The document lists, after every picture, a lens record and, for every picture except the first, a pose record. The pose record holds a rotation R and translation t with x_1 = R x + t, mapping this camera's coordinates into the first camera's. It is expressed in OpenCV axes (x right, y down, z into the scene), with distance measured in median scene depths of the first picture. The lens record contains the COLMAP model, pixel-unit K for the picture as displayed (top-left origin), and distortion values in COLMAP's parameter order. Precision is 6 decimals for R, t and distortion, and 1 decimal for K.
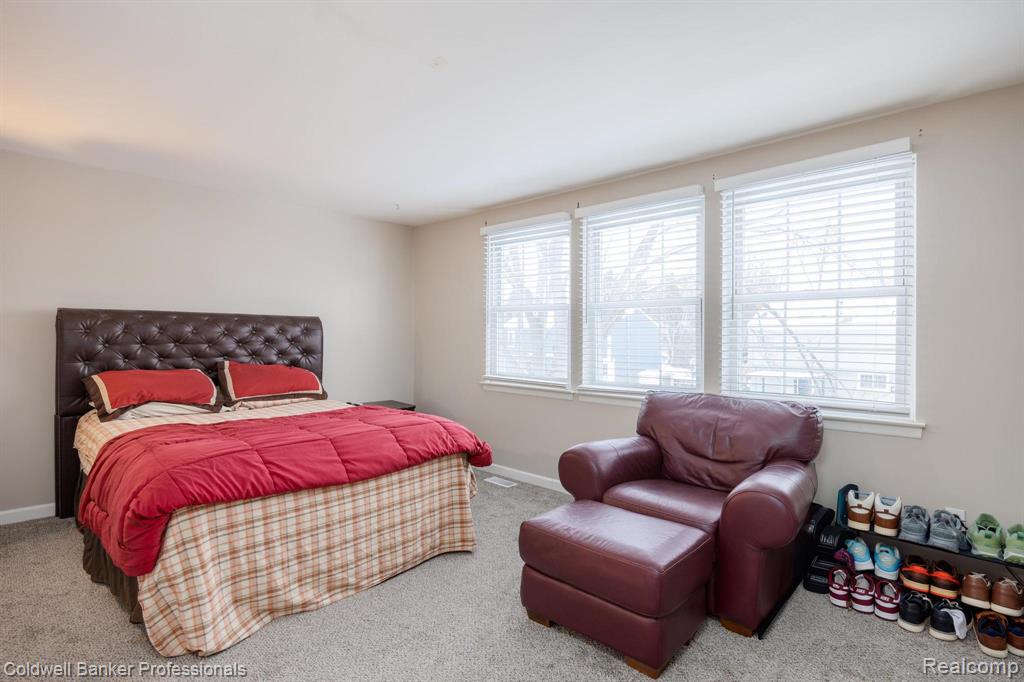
lens RADIAL K [[502.6, 0, 509.4], [0, 502.6, 339.9], [0, 0, 1]] dist [-0.006795, 0.000380]
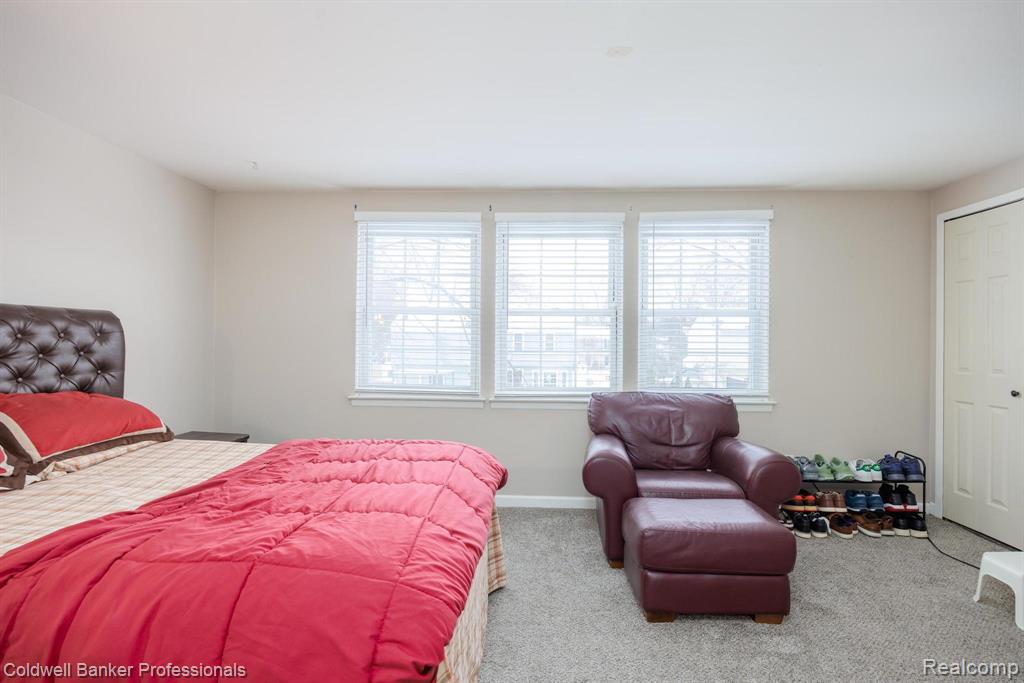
lens RADIAL K [[502.6, 0, 510.7], [0, 502.6, 339.7], [0, 0, 1]] dist [-0.006795, 0.000380]
pose [[0.759464, 0.000409, 0.650549, -0.477754], [-0.000493, 1.000000, -0.000053, -0.012456], [-0.650549, -0.000281, 0.759464, 0.230876]]
